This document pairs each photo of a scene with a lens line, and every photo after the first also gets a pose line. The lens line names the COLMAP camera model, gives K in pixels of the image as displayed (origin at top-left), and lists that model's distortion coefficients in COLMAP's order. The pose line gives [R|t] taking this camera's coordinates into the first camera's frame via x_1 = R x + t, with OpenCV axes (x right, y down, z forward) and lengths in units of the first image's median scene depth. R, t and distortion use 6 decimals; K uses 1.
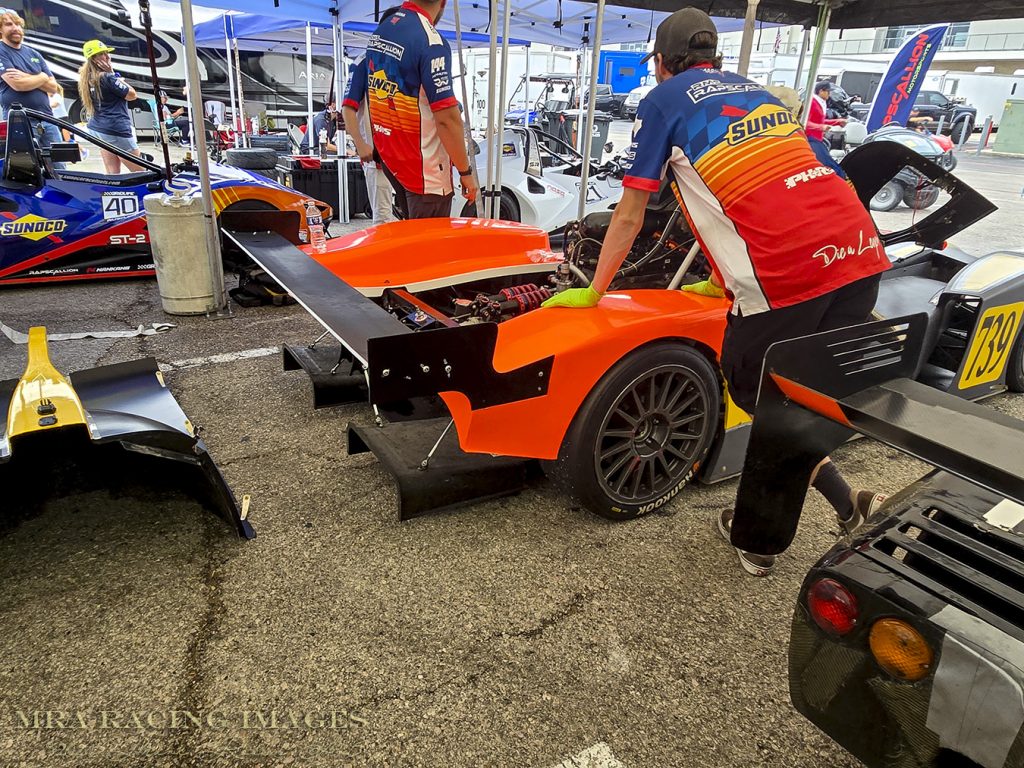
lens RADIAL K [[687.5, 0, 512.0], [0, 687.5, 384.0], [0, 0, 1]] dist [-0.003592, -0.000537]
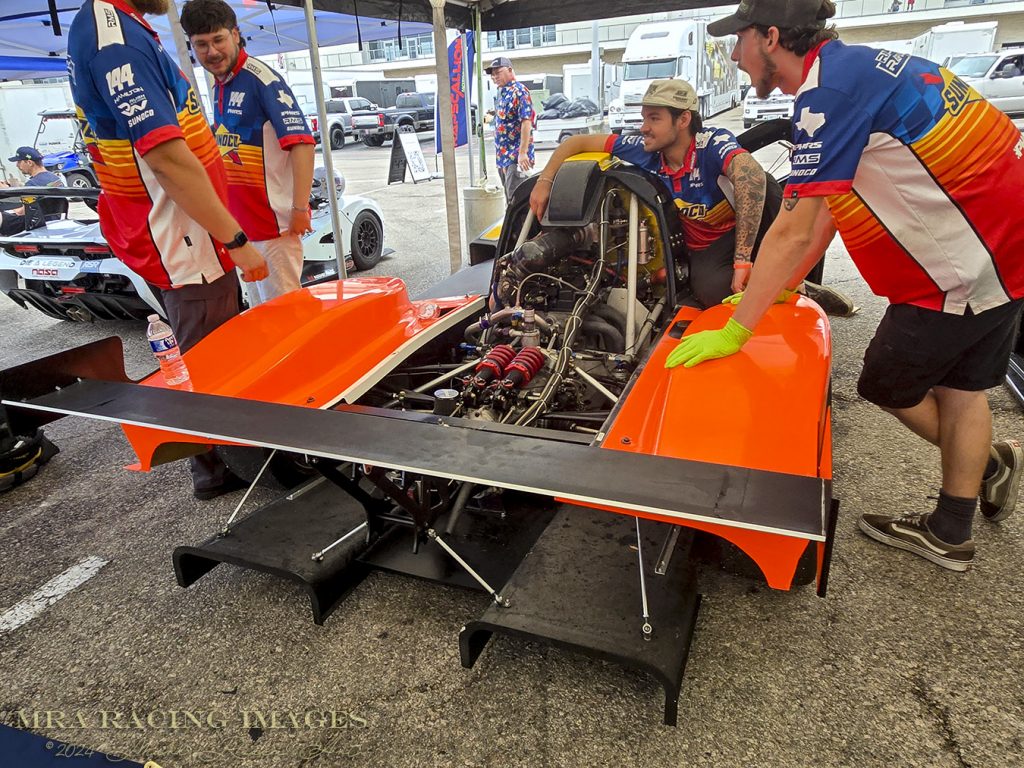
lens RADIAL K [[687.5, 0, 512.0], [0, 687.5, 384.0], [0, 0, 1]] dist [-0.003592, -0.000537]
pose [[0.804110, -0.298706, 0.513986, -0.310317], [0.309569, 0.948519, 0.066929, -0.124929], [-0.507517, 0.105296, 0.855184, 0.265501]]
